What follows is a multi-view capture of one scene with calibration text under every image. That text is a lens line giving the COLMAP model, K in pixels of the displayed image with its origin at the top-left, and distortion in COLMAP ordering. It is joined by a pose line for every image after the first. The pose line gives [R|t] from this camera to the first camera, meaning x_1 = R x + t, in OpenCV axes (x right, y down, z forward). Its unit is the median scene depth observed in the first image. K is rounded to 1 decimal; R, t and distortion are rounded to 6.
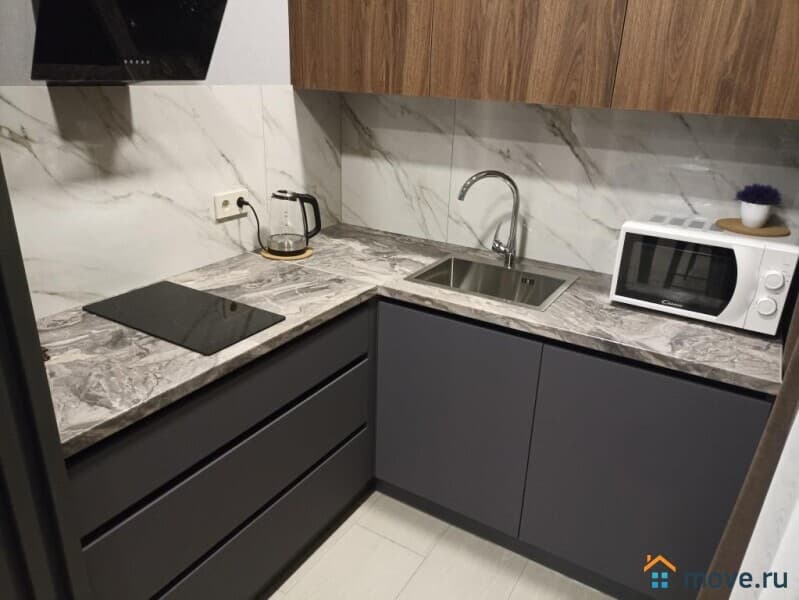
lens RADIAL K [[588.7, 0, 398.9], [0, 588.7, 295.5], [0, 0, 1]] dist [0.039501, -0.036110]
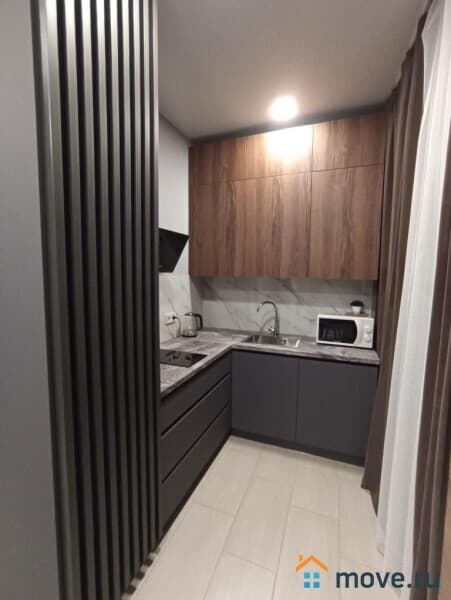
lens RADIAL K [[272.6, 0, 227.8], [0, 272.6, 297.3], [0, 0, 1]] dist [-0.046441, 0.030804]
pose [[0.984885, -0.037340, 0.169135, -0.266781], [0.081849, 0.960913, -0.264476, 0.105579], [-0.152648, 0.274322, 0.949445, -0.218645]]
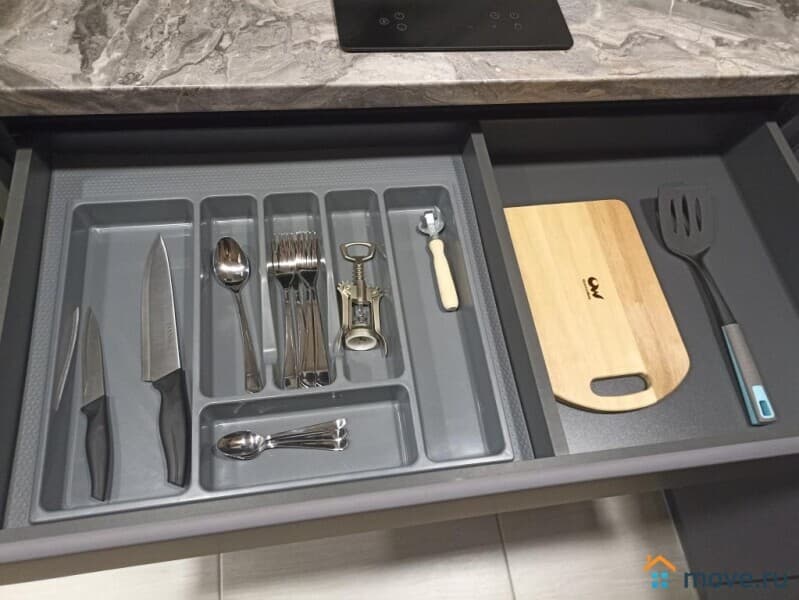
lens RADIAL K [[588.7, 0, 398.9], [0, 588.7, 295.5], [0, 0, 1]] dist [0.039501, -0.036110]
pose [[0.640428, 0.696812, -0.322963, -0.004848], [-0.359266, 0.643475, 0.675920, -0.082862], [0.678808, -0.316848, 0.662440, 0.507345]]
